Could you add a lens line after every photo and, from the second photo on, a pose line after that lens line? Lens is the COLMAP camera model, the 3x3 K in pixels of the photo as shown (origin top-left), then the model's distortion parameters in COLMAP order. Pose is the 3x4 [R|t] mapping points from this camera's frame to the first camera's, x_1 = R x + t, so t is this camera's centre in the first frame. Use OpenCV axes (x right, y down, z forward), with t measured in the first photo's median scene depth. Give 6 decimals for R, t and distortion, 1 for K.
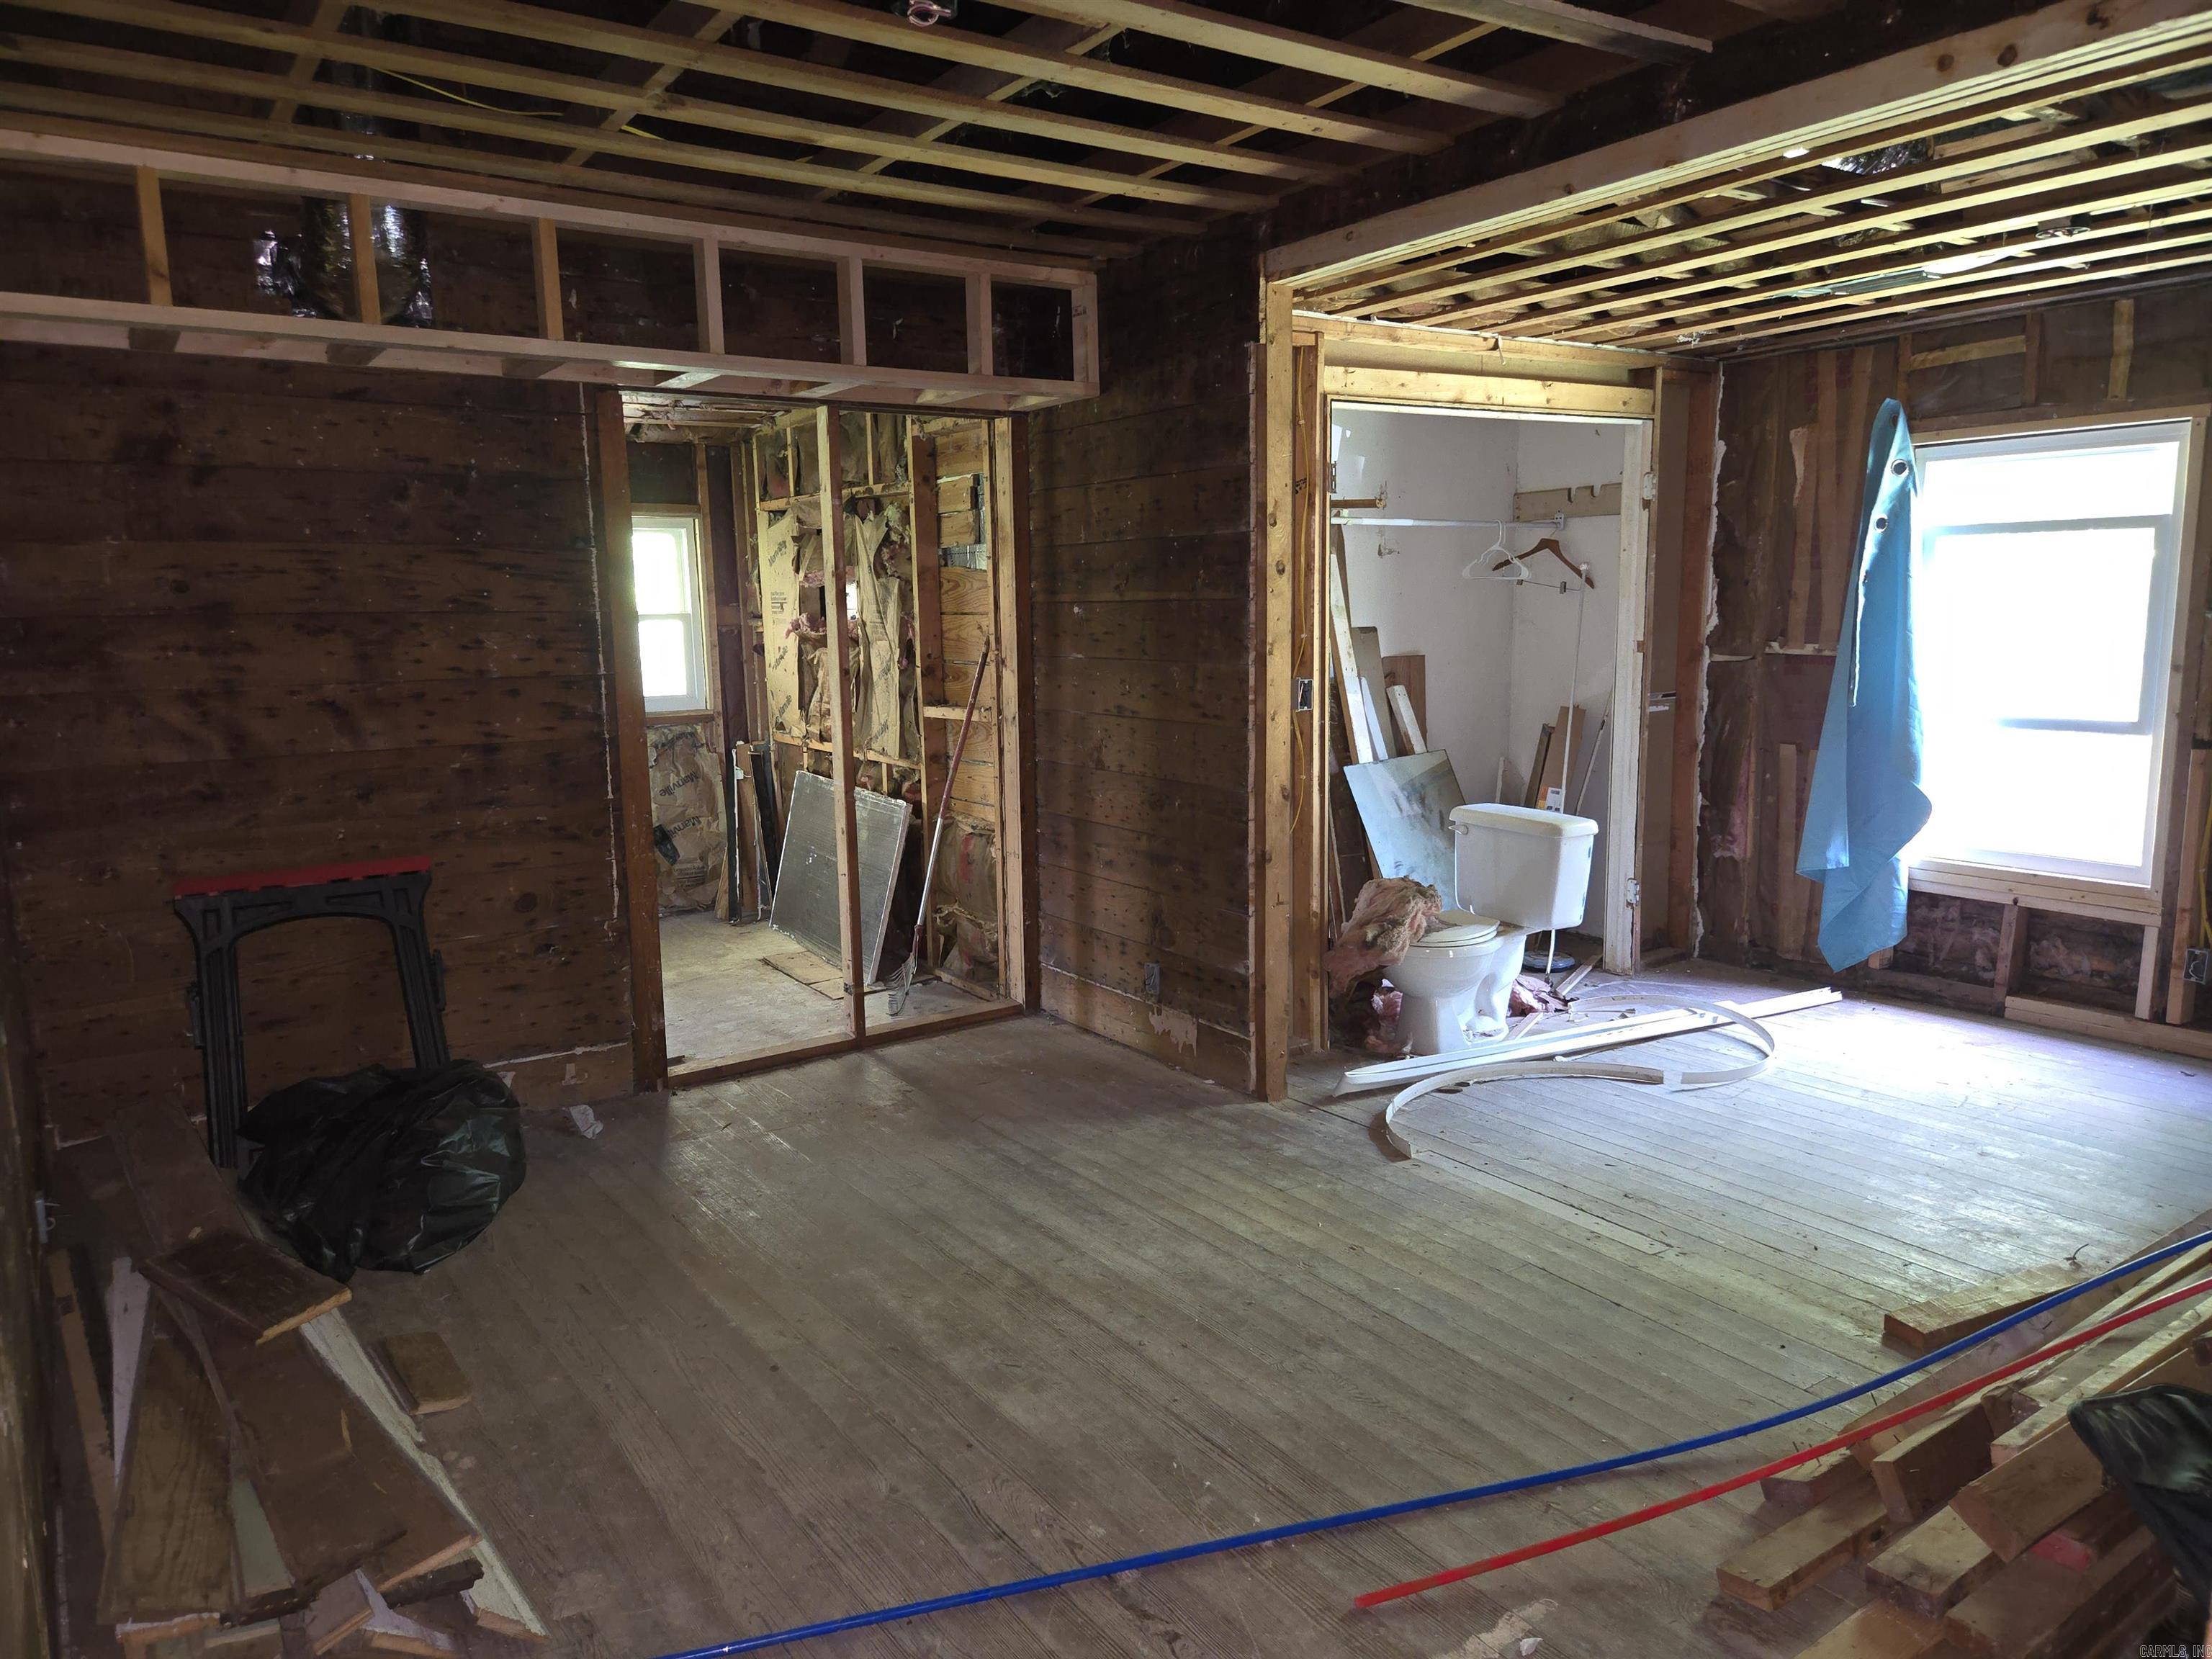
lens RADIAL K [[1476.5, 0, 1108.7], [0, 1476.5, 824.1], [0, 0, 1]] dist [0.066972, -0.055977]
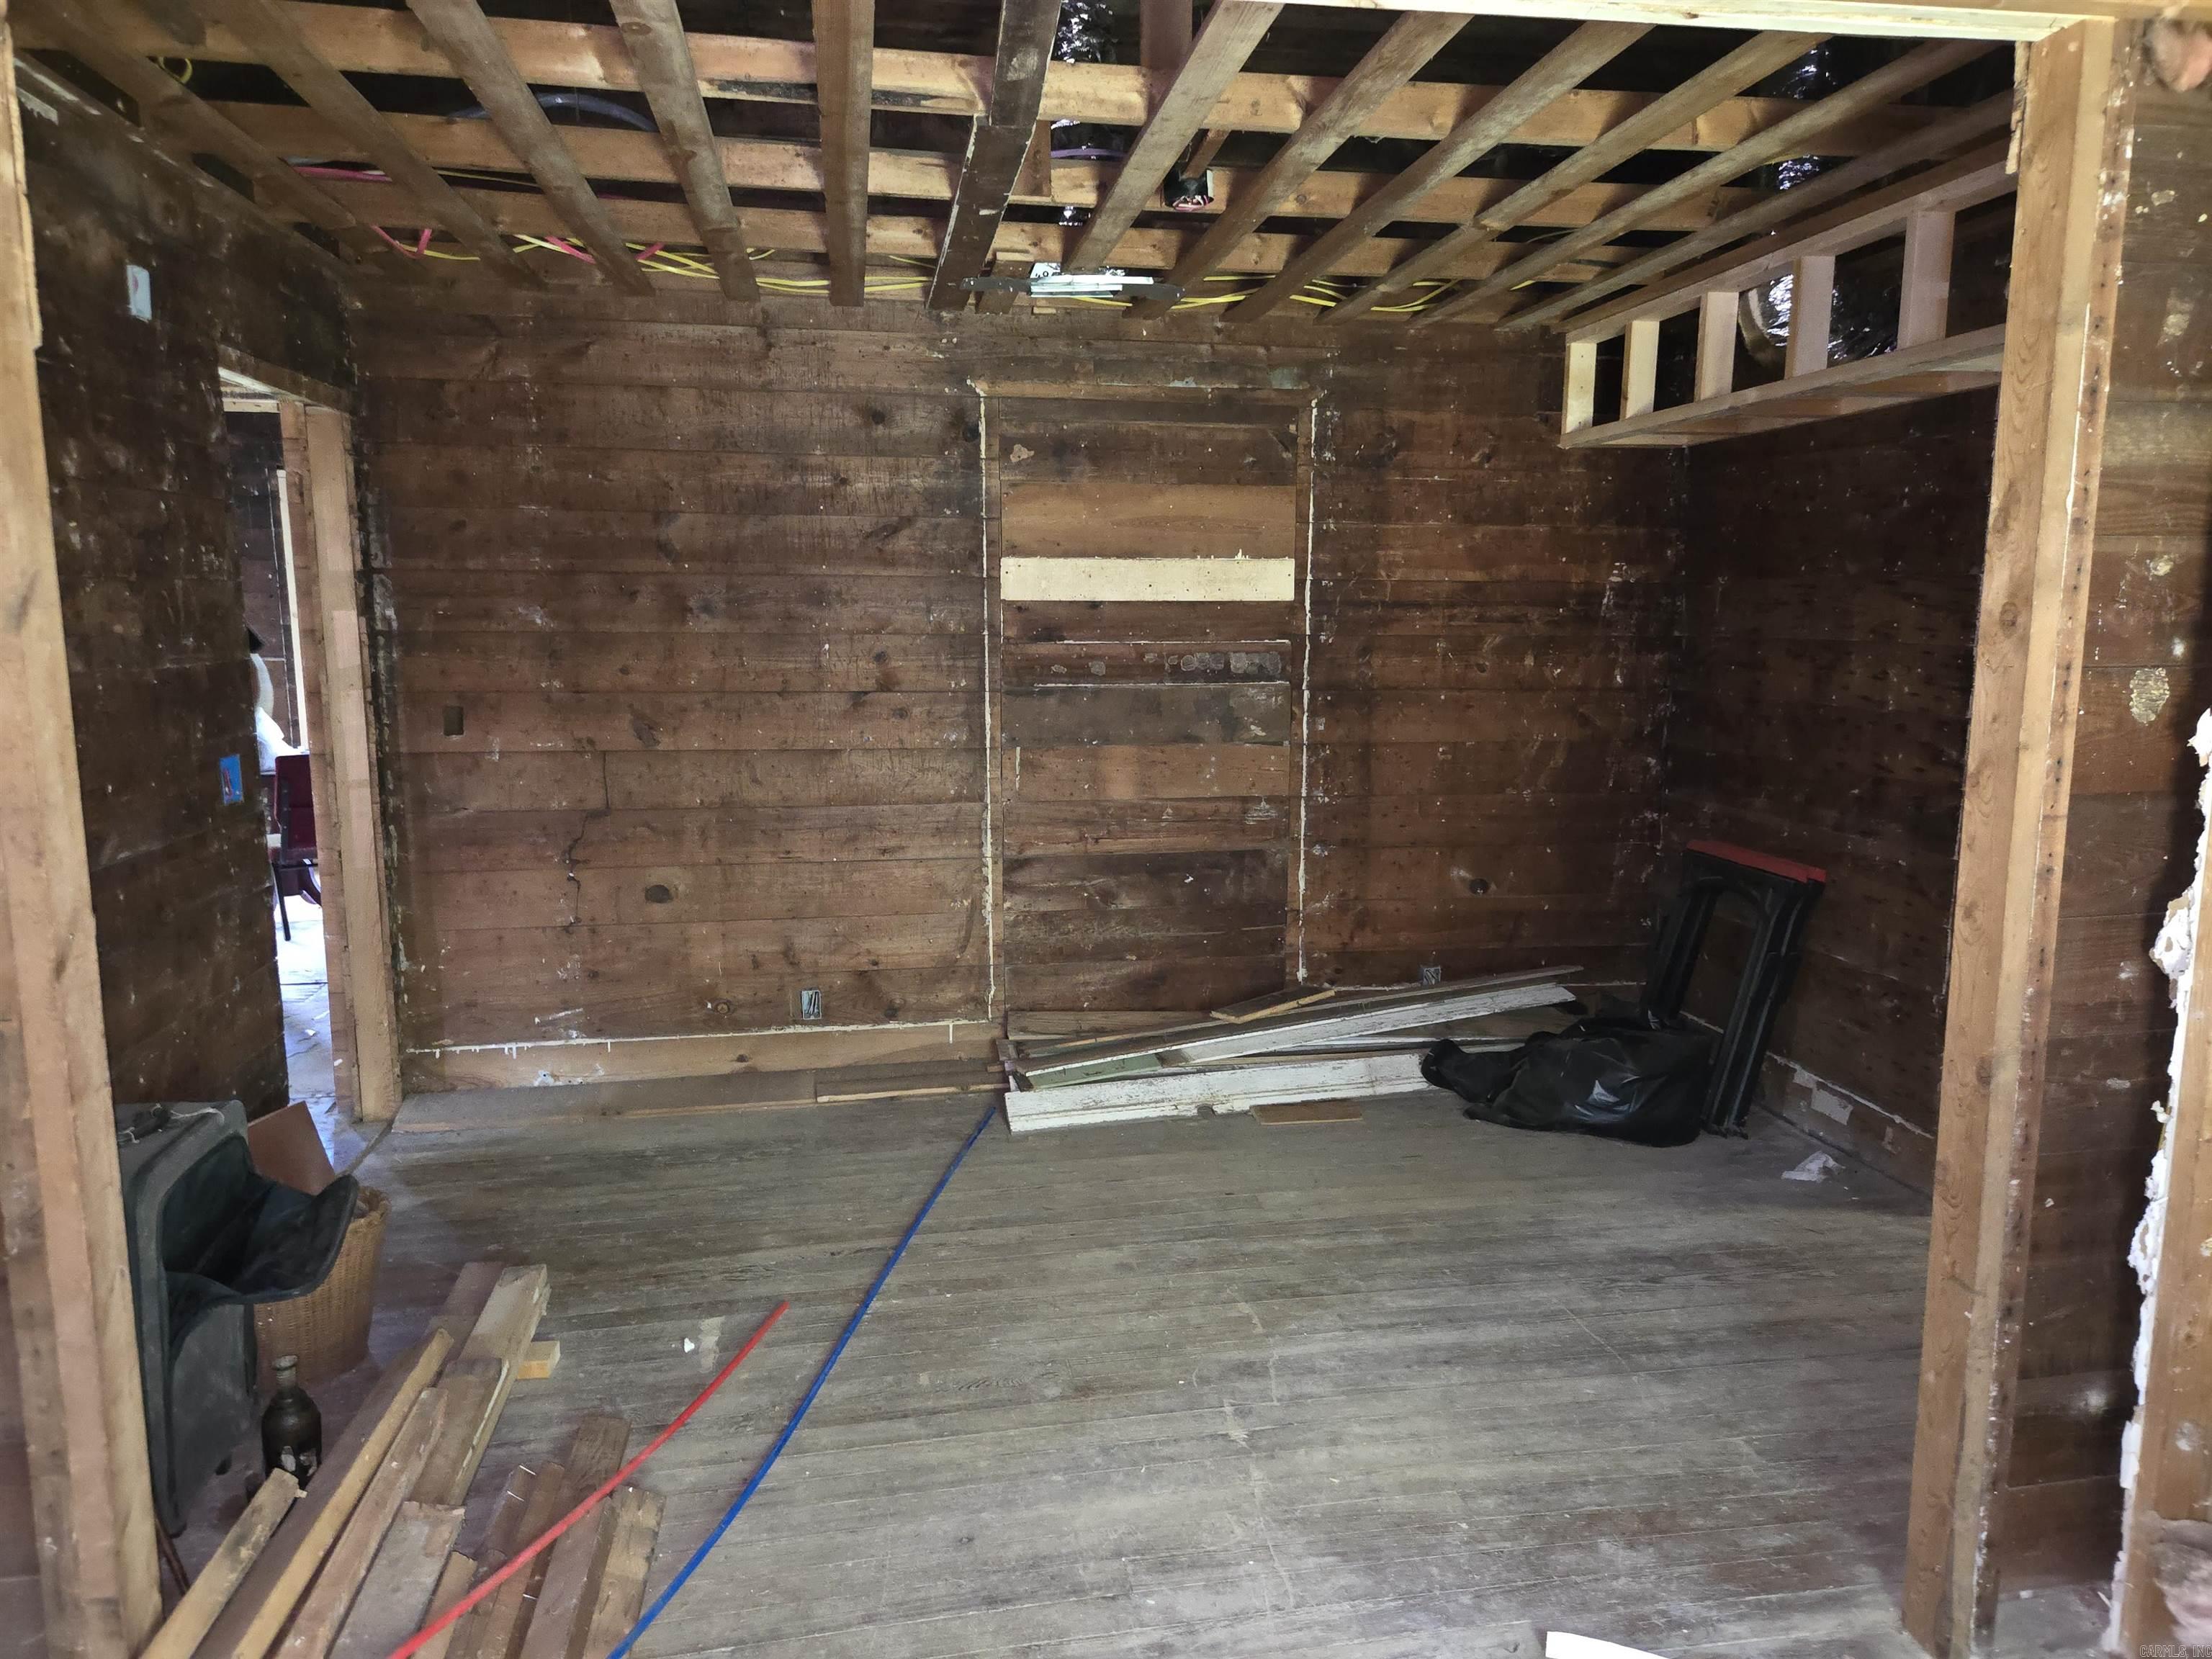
lens RADIAL K [[1476.5, 0, 1113.5], [0, 1476.5, 827.7], [0, 0, 1]] dist [0.066972, -0.055977]
pose [[-0.416126, 0.152632, -0.896405, 0.755131], [-0.123057, 0.967290, 0.221827, -0.195371], [0.900942, 0.202617, -0.383732, 1.019715]]
